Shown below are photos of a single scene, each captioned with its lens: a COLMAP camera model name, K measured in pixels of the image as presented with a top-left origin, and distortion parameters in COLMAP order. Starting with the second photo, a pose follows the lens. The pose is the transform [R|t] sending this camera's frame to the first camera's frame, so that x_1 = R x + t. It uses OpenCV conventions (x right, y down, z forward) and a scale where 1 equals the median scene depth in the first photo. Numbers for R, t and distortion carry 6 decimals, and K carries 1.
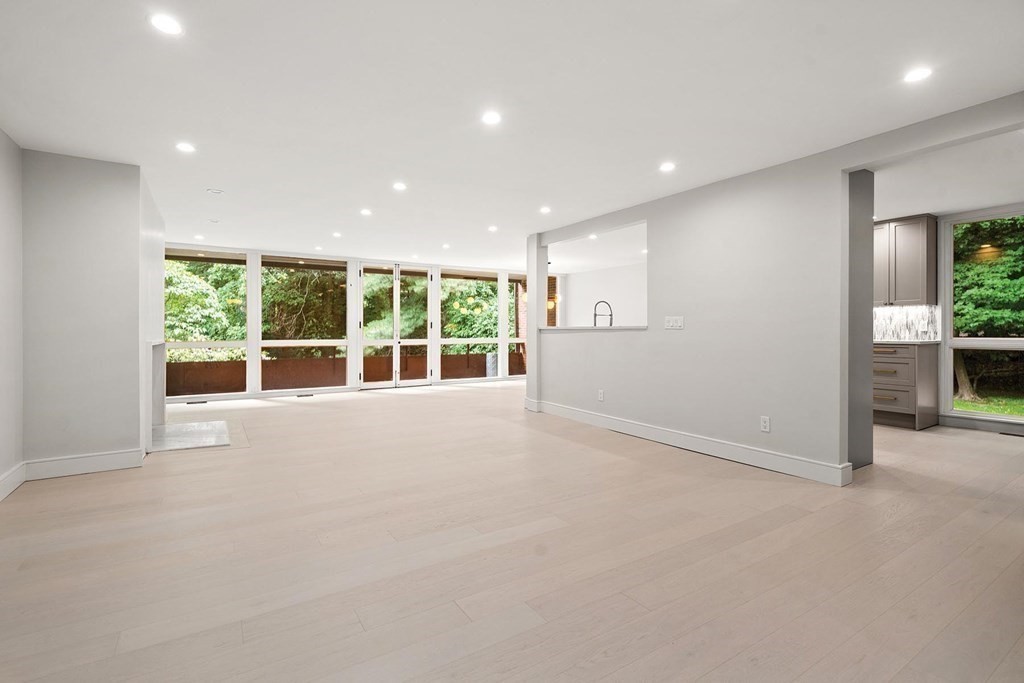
lens RADIAL K [[483.6, 0, 503.8], [0, 483.6, 334.3], [0, 0, 1]] dist [0.004946, 0.001500]
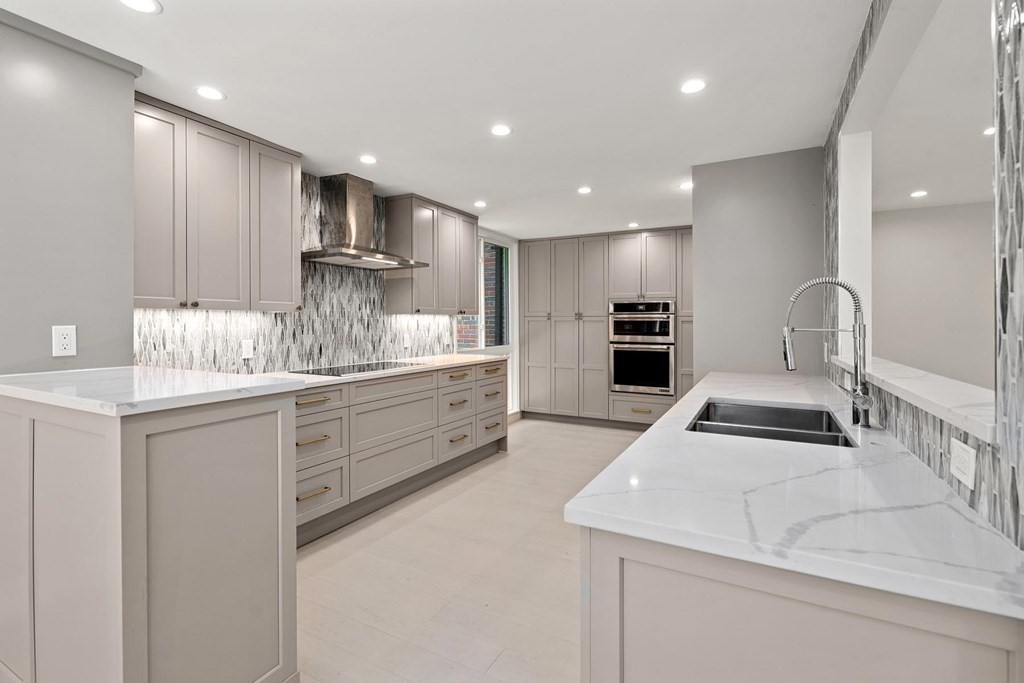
lens RADIAL K [[483.6, 0, 509.1], [0, 483.6, 324.9], [0, 0, 1]] dist [0.004946, 0.001500]
pose [[-0.499314, -0.004602, 0.866409, 0.034422], [0.009041, 0.999904, 0.010522, -0.035937], [-0.866374, 0.013087, -0.499224, 0.966359]]
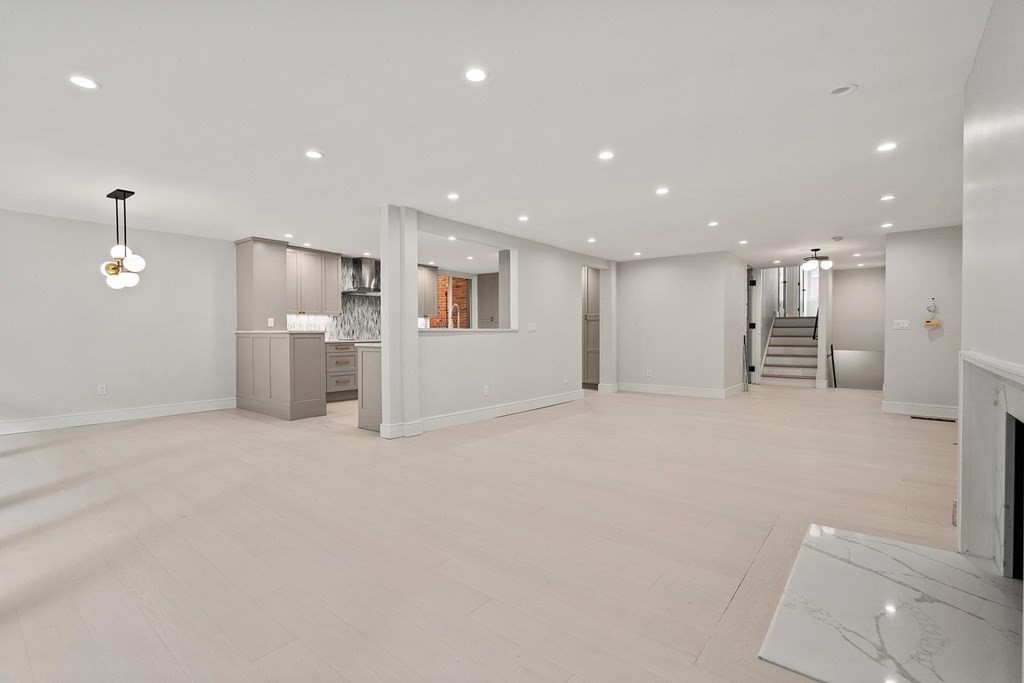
lens RADIAL K [[483.6, 0, 506.4], [0, 483.6, 344.4], [0, 0, 1]] dist [0.004946, 0.001500]
pose [[-0.320545, -0.024785, 0.946909, -0.610458], [0.010059, 0.999512, 0.029567, -0.009867], [-0.947180, 0.019003, -0.320139, 0.914803]]
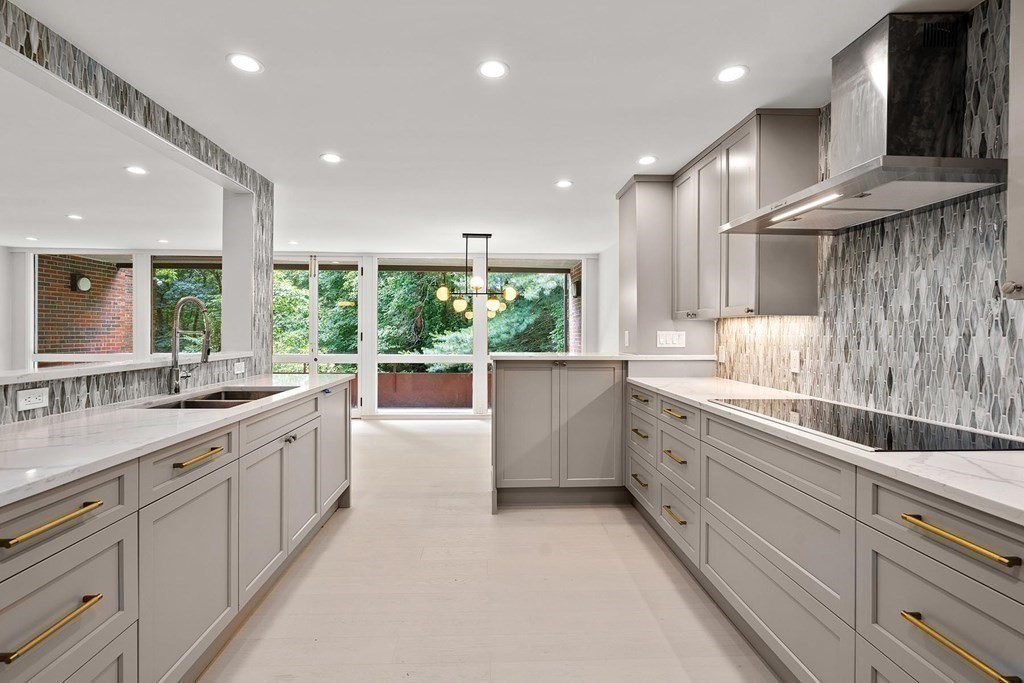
lens RADIAL K [[483.6, 0, 486.0], [0, 483.6, 338.2], [0, 0, 1]] dist [0.004946, 0.001500]
pose [[0.855749, 0.013945, -0.517203, 0.470980], [-0.010666, 0.999900, 0.009311, -0.030424], [0.517281, -0.002451, 0.855812, 0.571906]]
